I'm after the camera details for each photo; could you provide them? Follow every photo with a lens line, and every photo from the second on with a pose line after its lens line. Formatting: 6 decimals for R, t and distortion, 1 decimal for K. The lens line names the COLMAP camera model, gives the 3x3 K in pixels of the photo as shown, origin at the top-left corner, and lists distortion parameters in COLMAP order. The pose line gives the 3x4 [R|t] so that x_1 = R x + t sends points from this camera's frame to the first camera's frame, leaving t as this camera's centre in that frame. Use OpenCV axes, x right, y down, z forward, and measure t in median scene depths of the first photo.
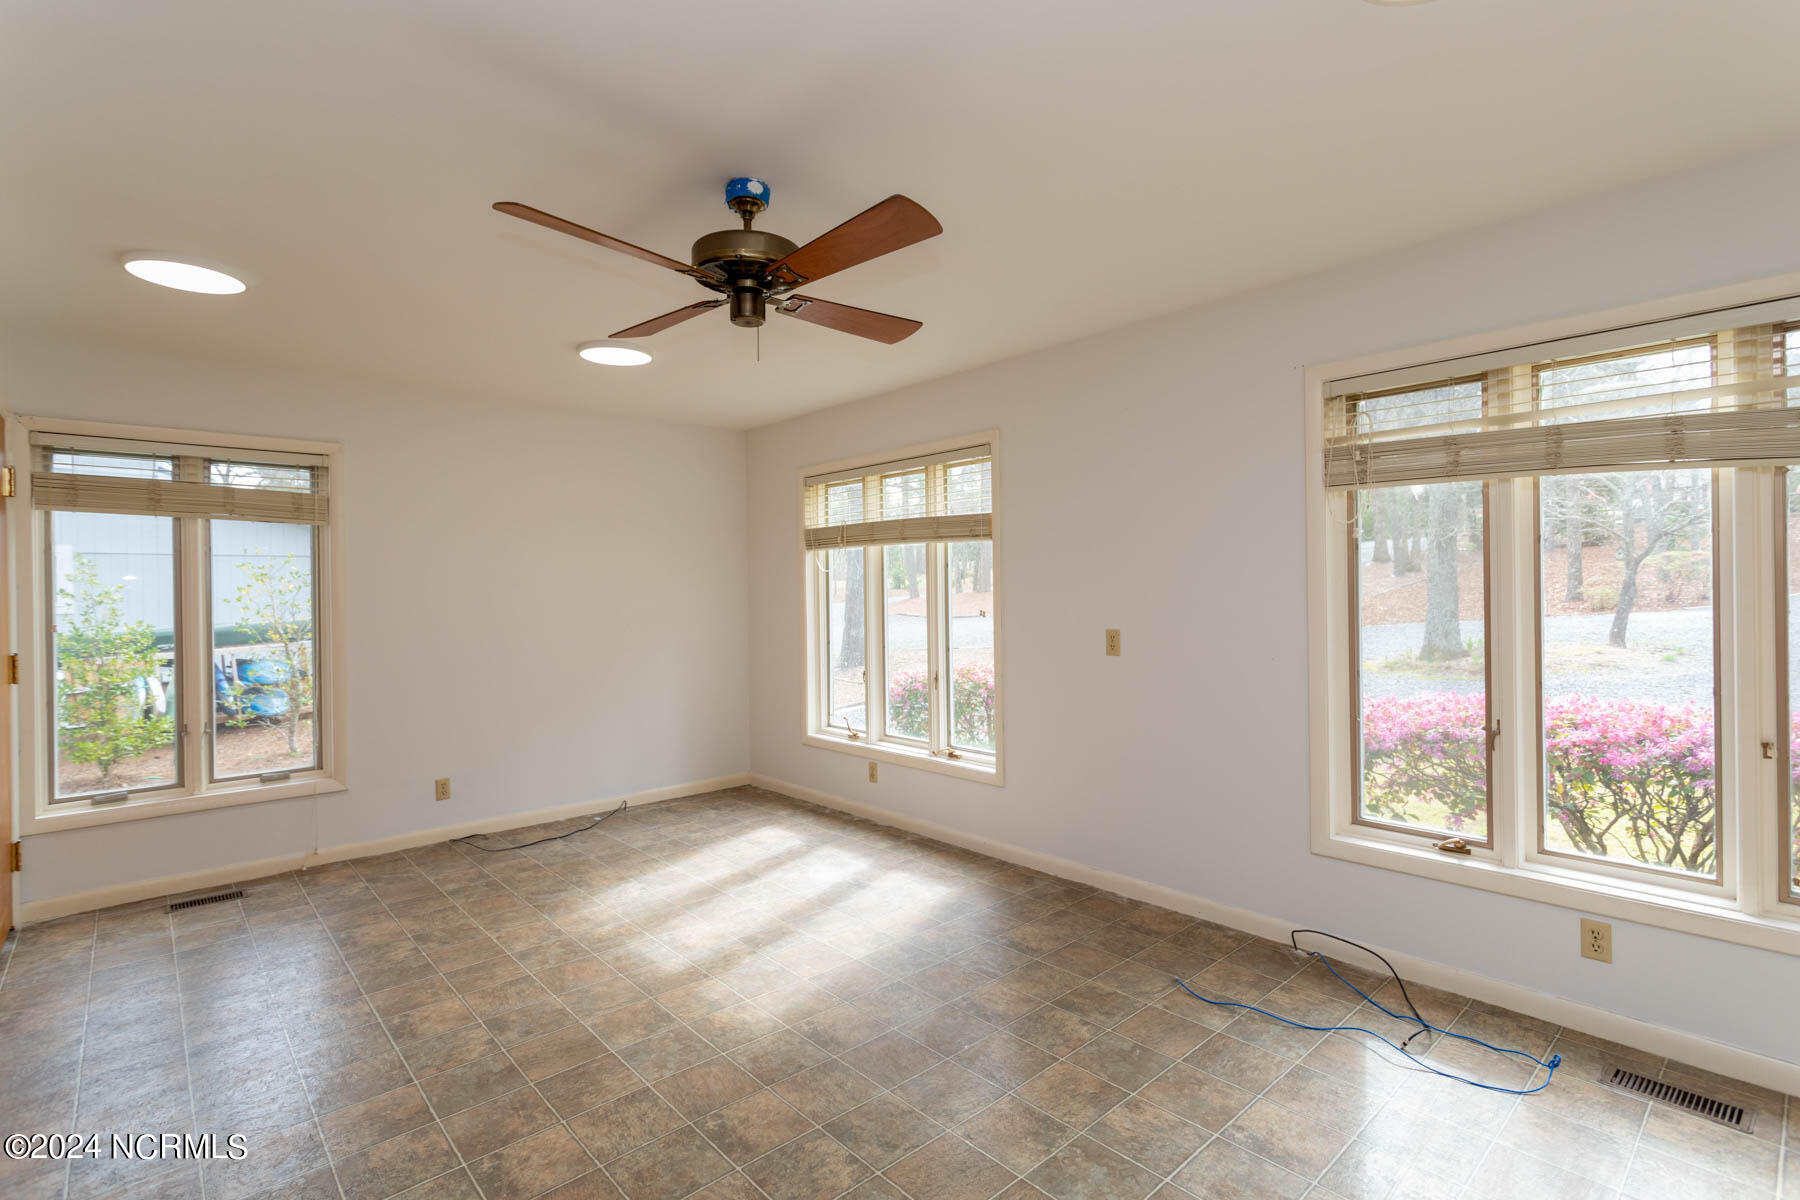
lens RADIAL K [[845.4, 0, 897.3], [0, 845.4, 593.6], [0, 0, 1]] dist [0.003338, 0.000877]
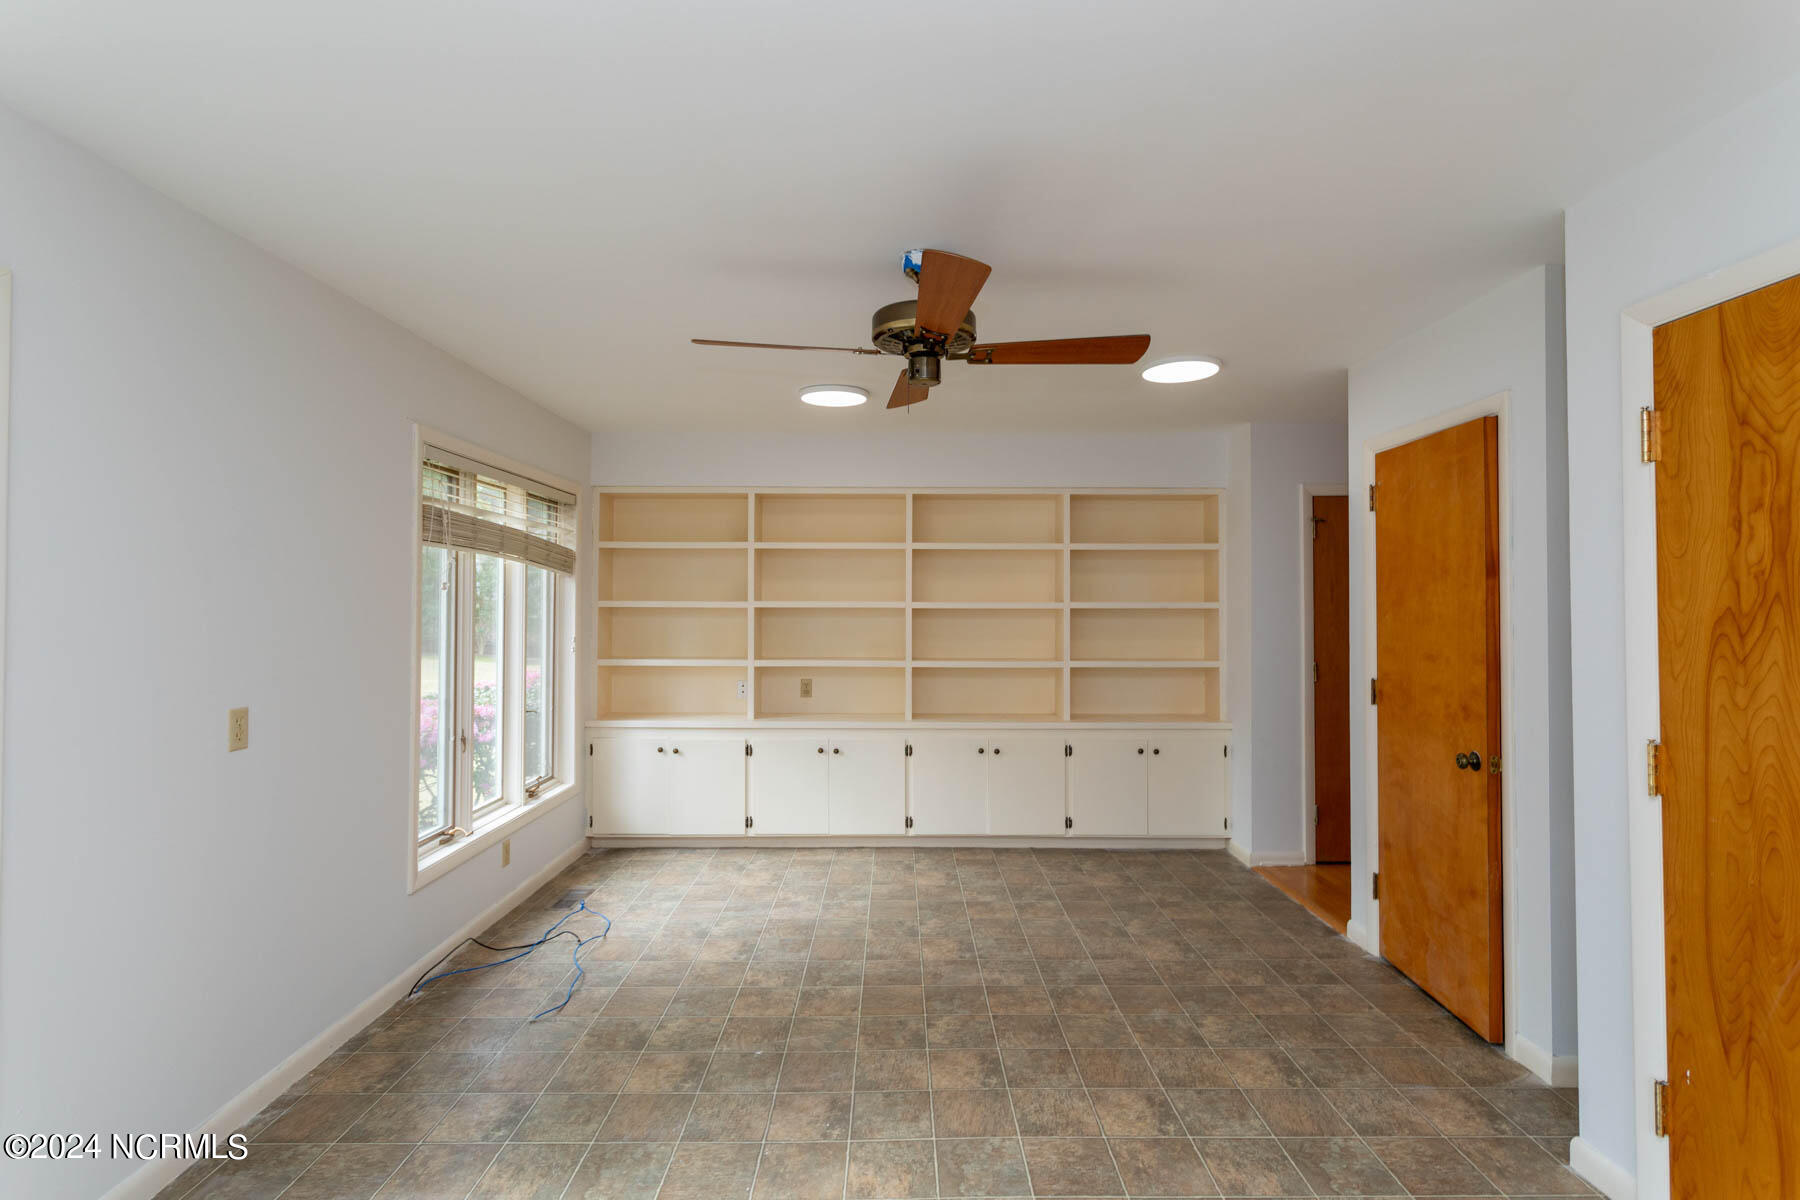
lens RADIAL K [[853.5, 0, 901.6], [0, 853.5, 593.9], [0, 0, 1]] dist [-0.000206, 0.000600]
pose [[-0.747958, 0.023986, 0.663313, -0.852614], [0.014206, 0.999696, -0.020132, -0.036684], [-0.663594, -0.005635, -0.748072, 1.808371]]
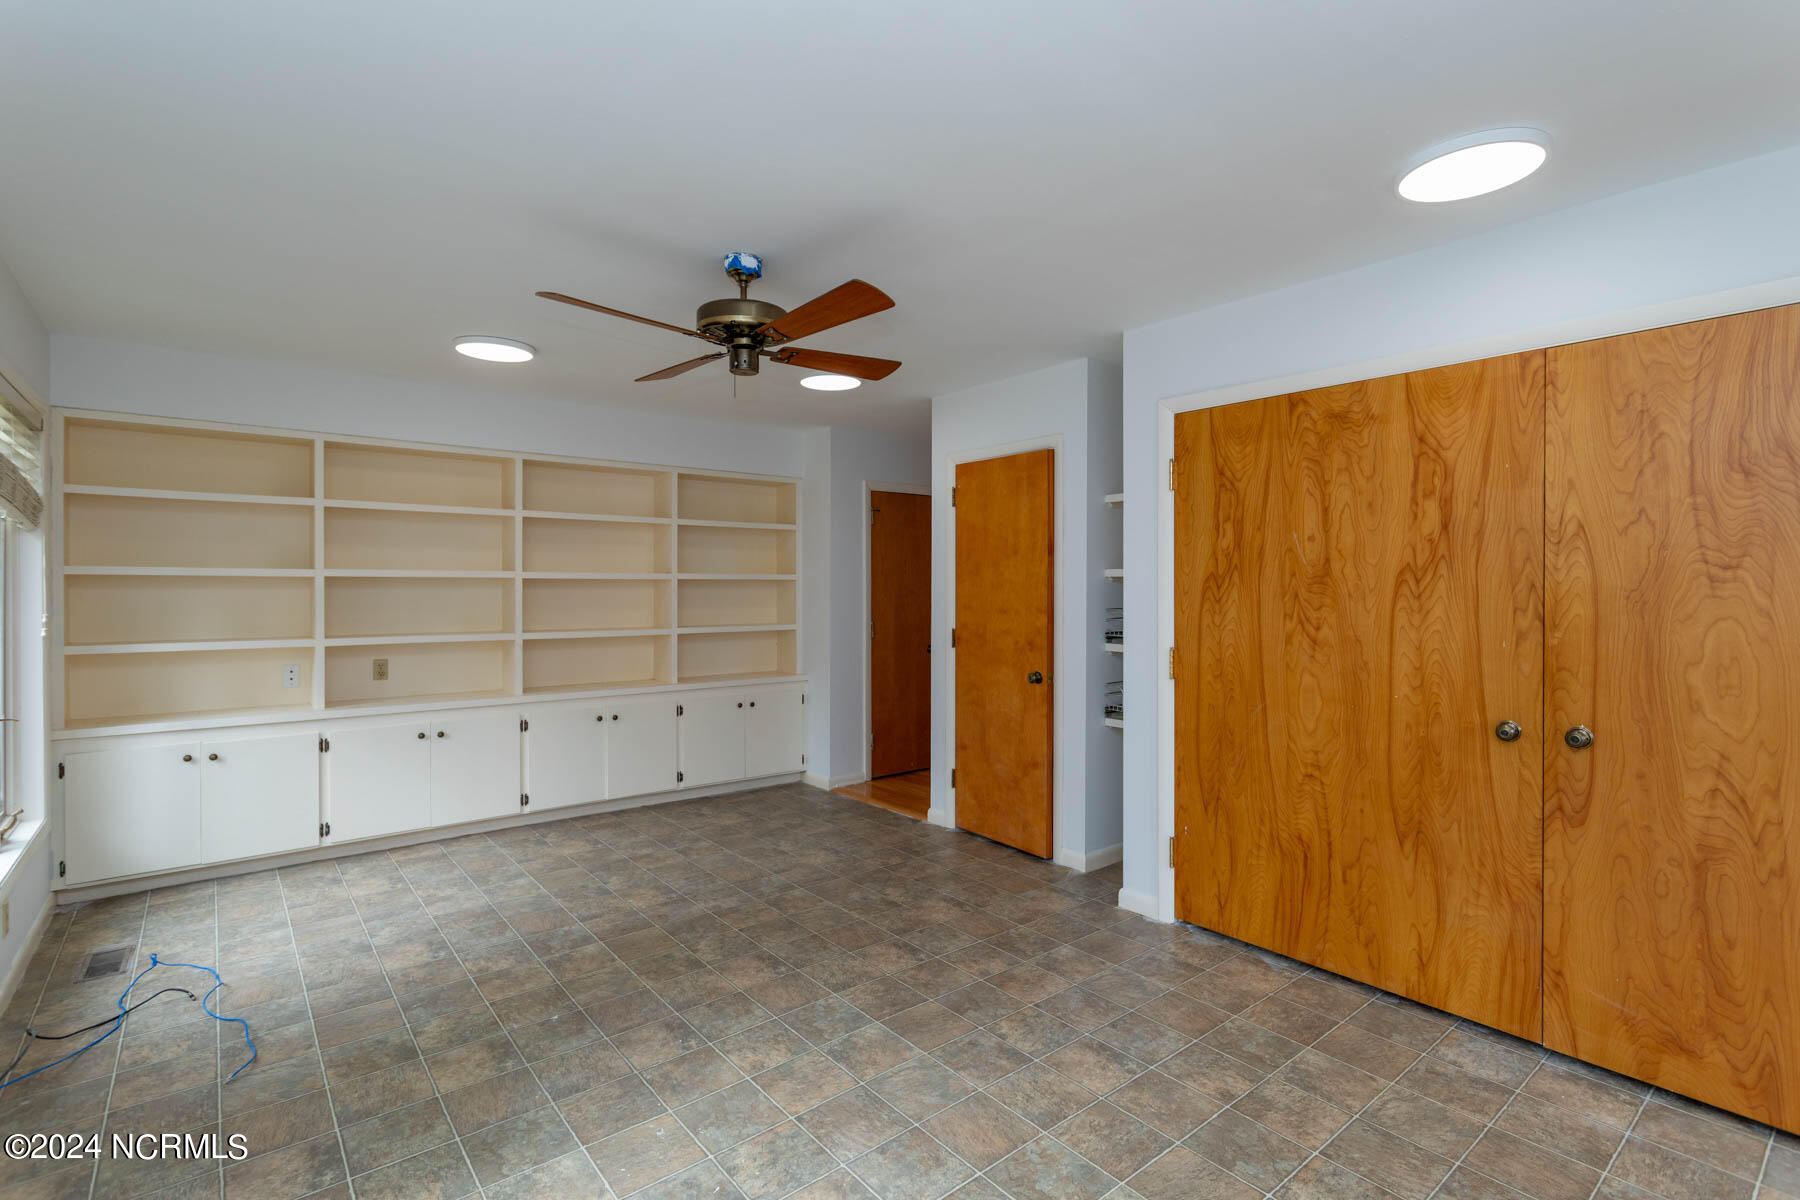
lens RADIAL K [[845.4, 0, 897.3], [0, 845.4, 593.6], [0, 0, 1]] dist [0.003338, 0.000877]
pose [[-0.998592, 0.014063, 0.051153, -0.448106], [0.014805, 0.999790, 0.014165, -0.021923], [-0.050944, 0.014902, -0.998590, 2.181073]]
